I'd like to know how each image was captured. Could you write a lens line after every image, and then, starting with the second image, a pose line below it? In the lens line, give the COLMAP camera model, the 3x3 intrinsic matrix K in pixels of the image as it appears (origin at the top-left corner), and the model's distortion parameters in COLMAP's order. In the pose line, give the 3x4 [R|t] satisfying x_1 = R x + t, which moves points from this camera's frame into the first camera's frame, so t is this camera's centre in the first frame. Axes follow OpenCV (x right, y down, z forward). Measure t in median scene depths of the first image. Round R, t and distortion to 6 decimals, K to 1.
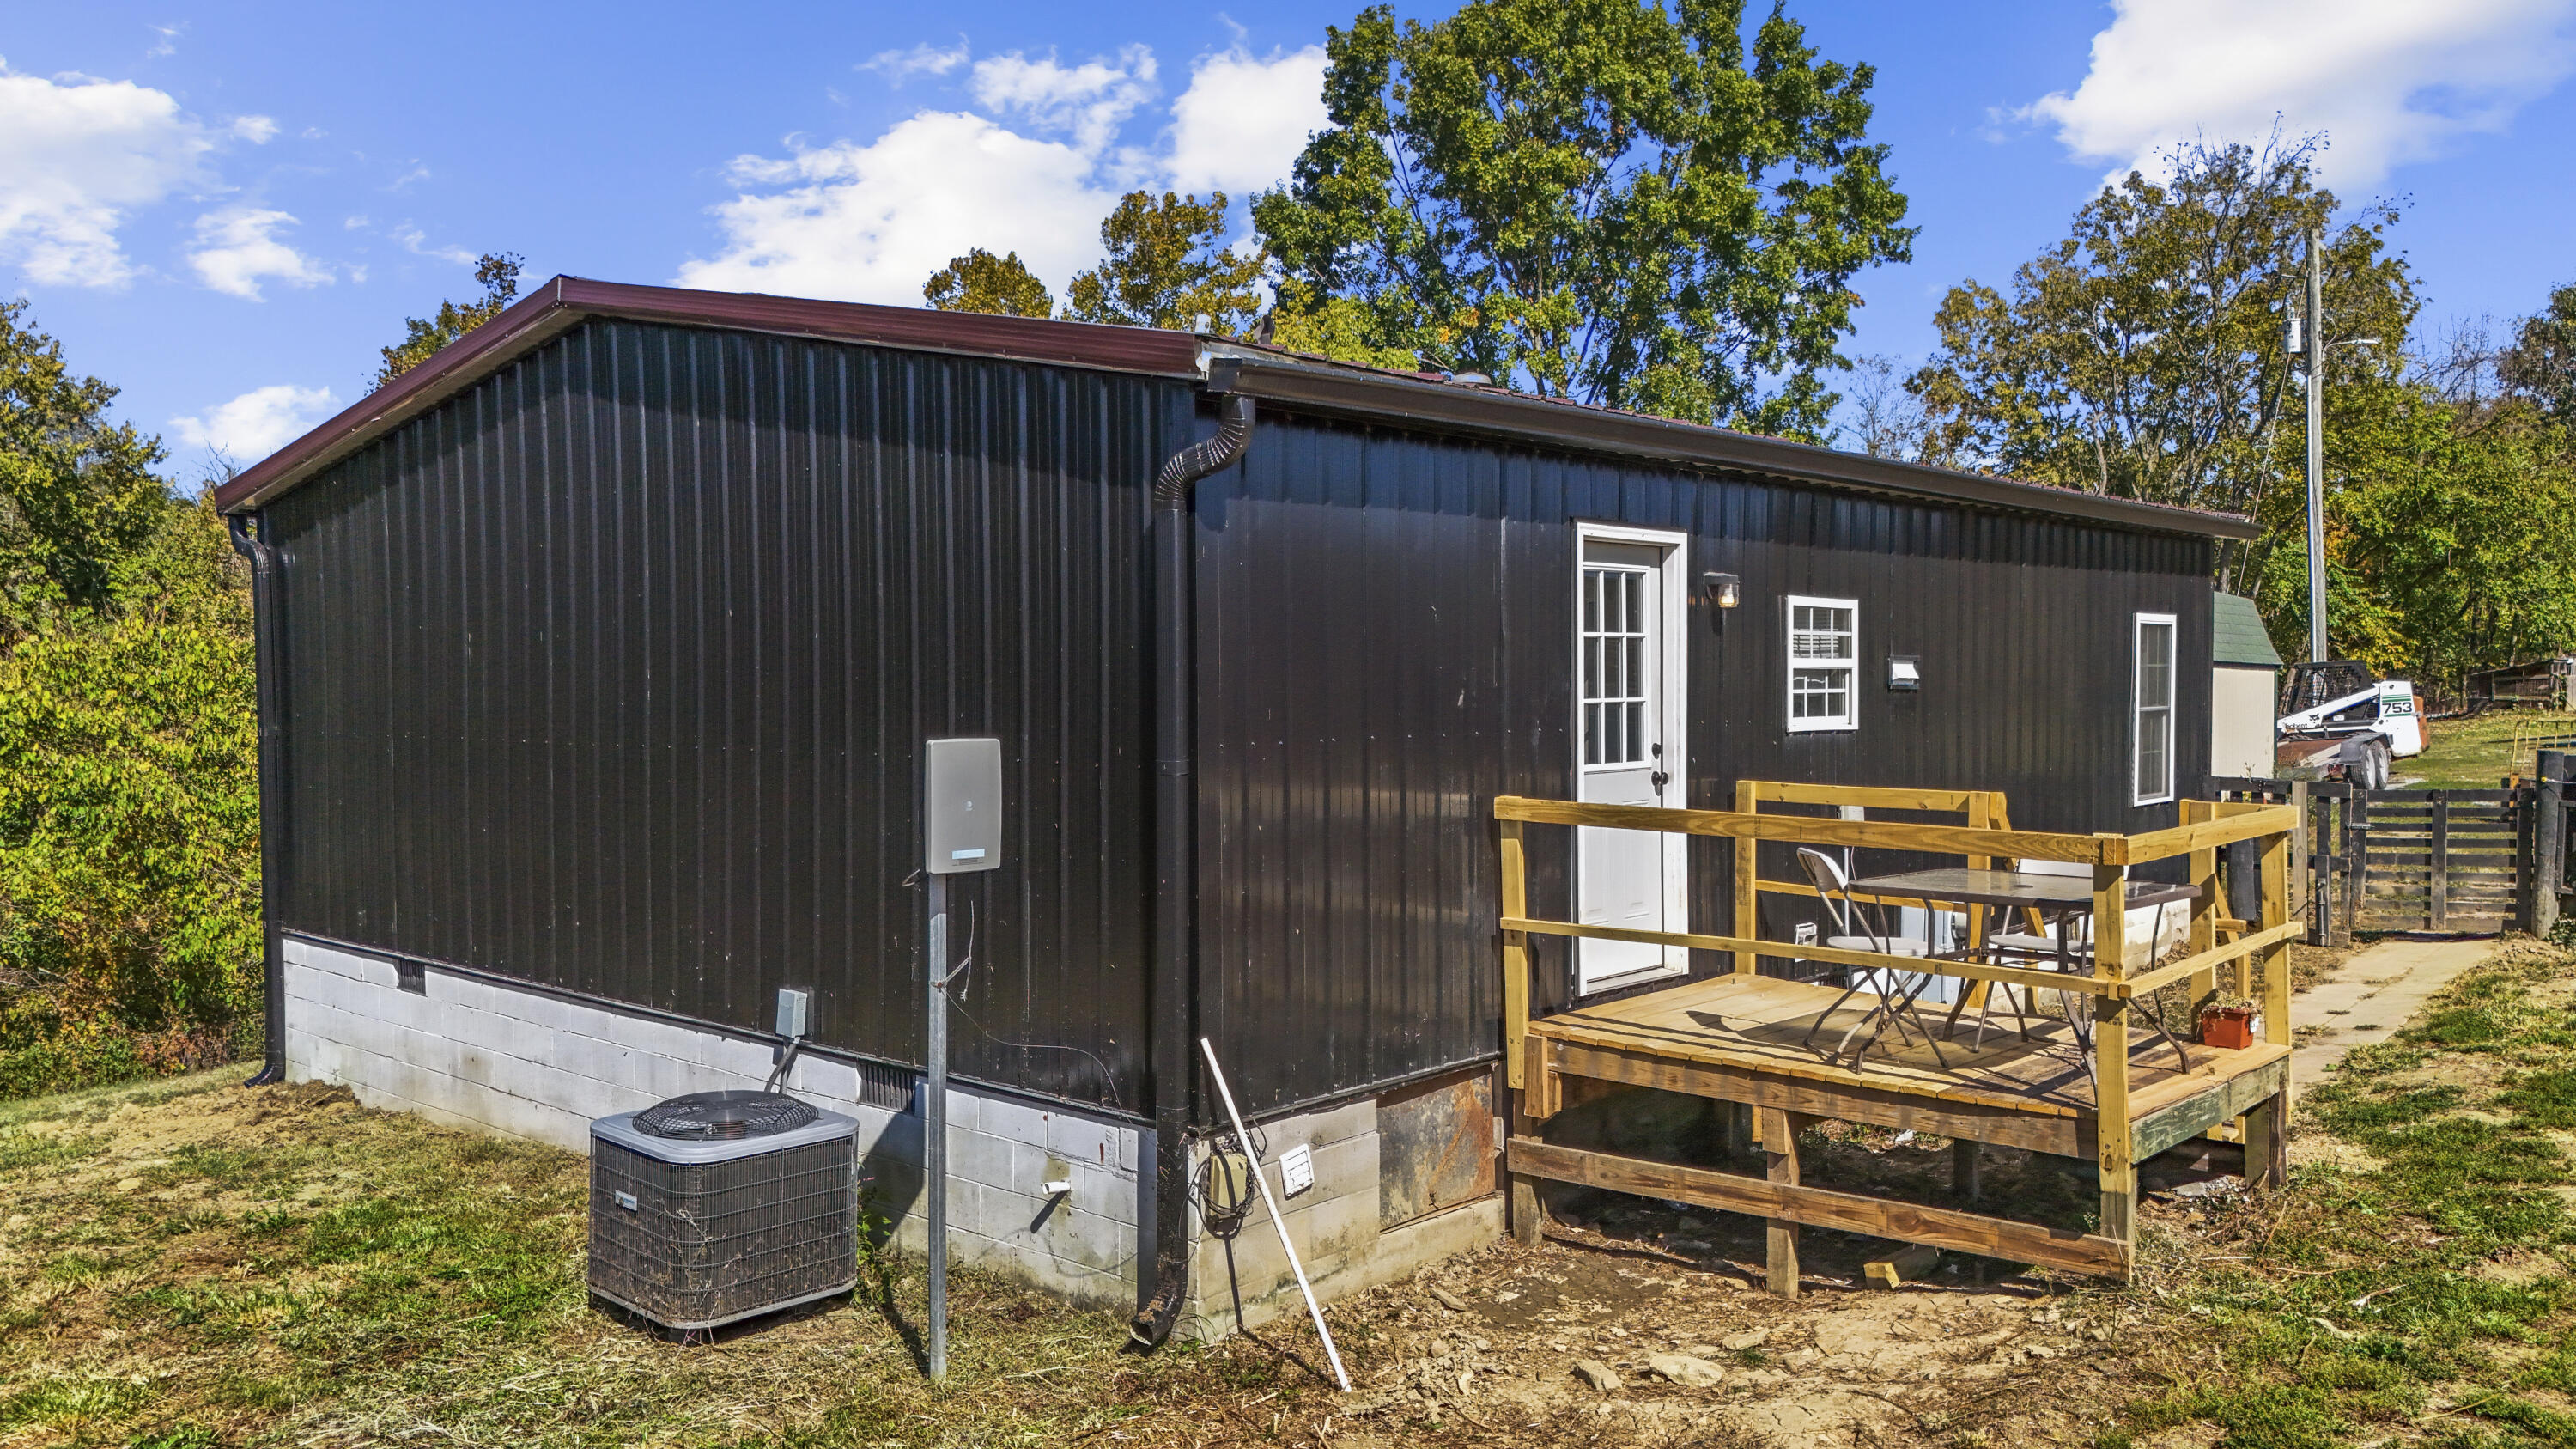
lens RADIAL K [[1881.0, 0, 1295.9], [0, 1881.0, 716.1], [0, 0, 1]] dist [0.056656, -0.045799]
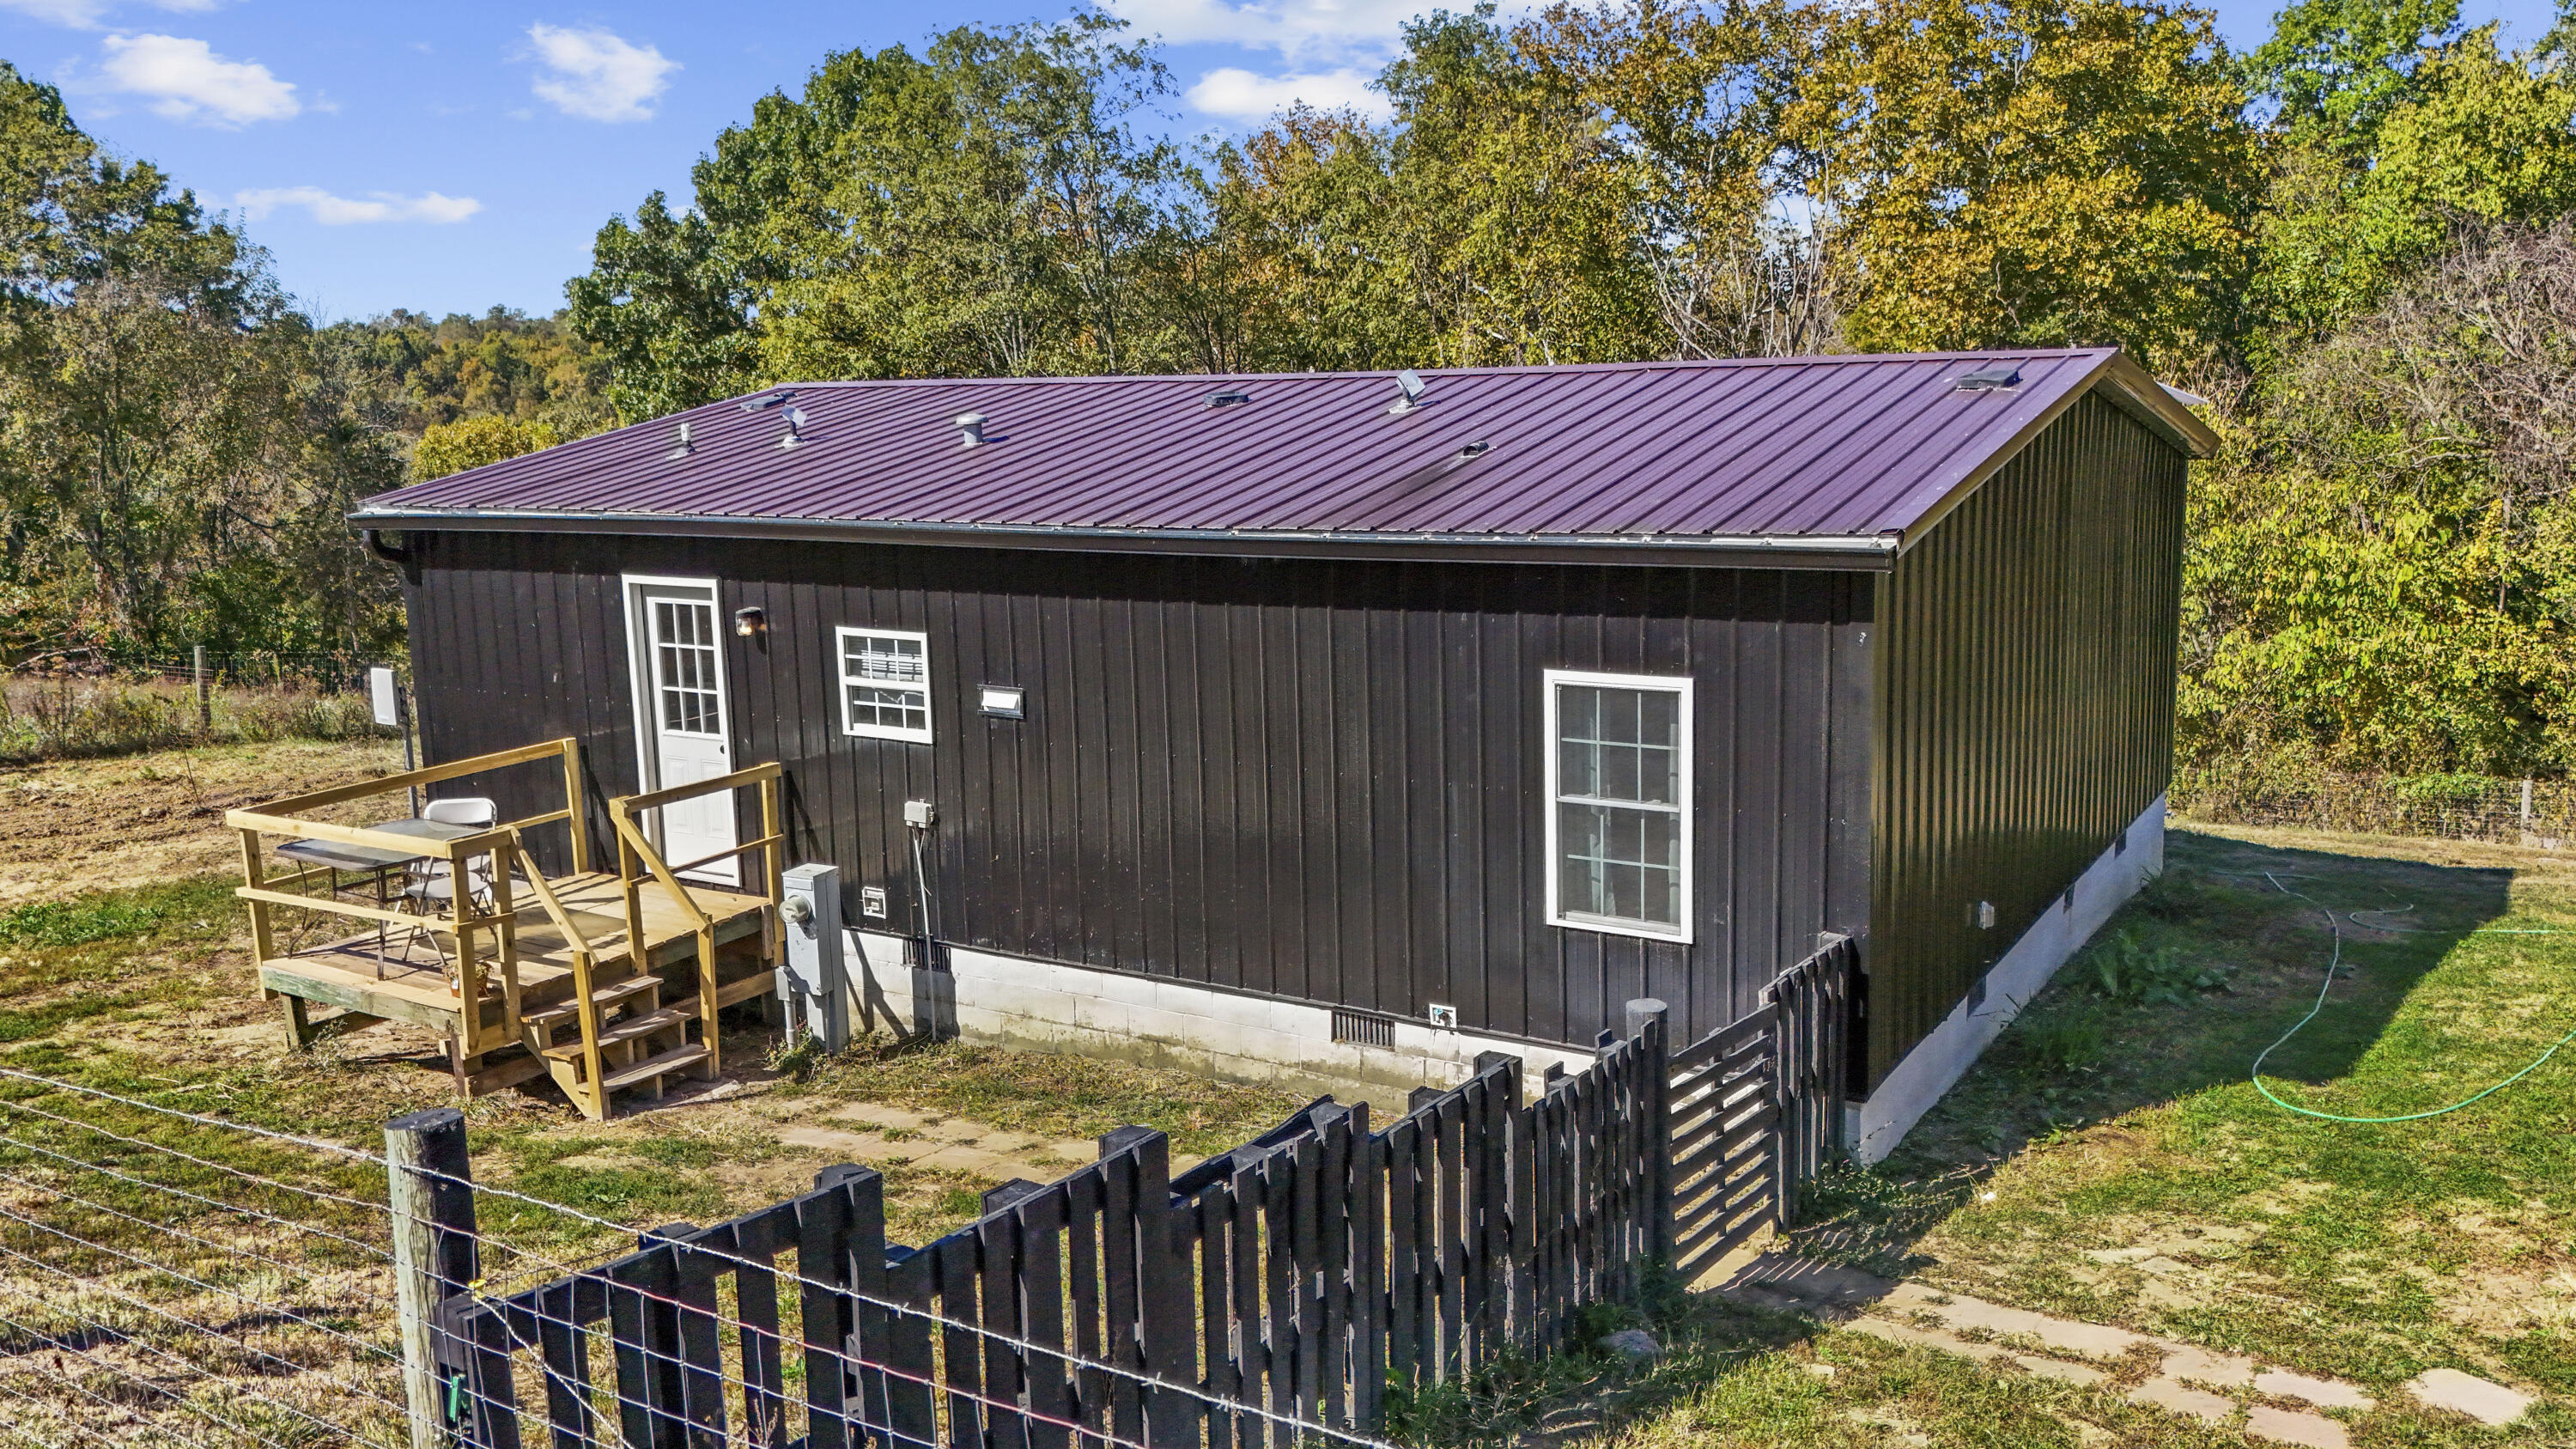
lens RADIAL K [[1881.0, 0, 1295.9], [0, 1881.0, 716.1], [0, 0, 1]] dist [0.056656, -0.045799]
pose [[0.239900, 0.140399, -0.960592, 1.529691], [-0.026778, 0.990068, 0.138019, -0.184064], [0.970428, -0.007388, 0.241277, 0.983720]]
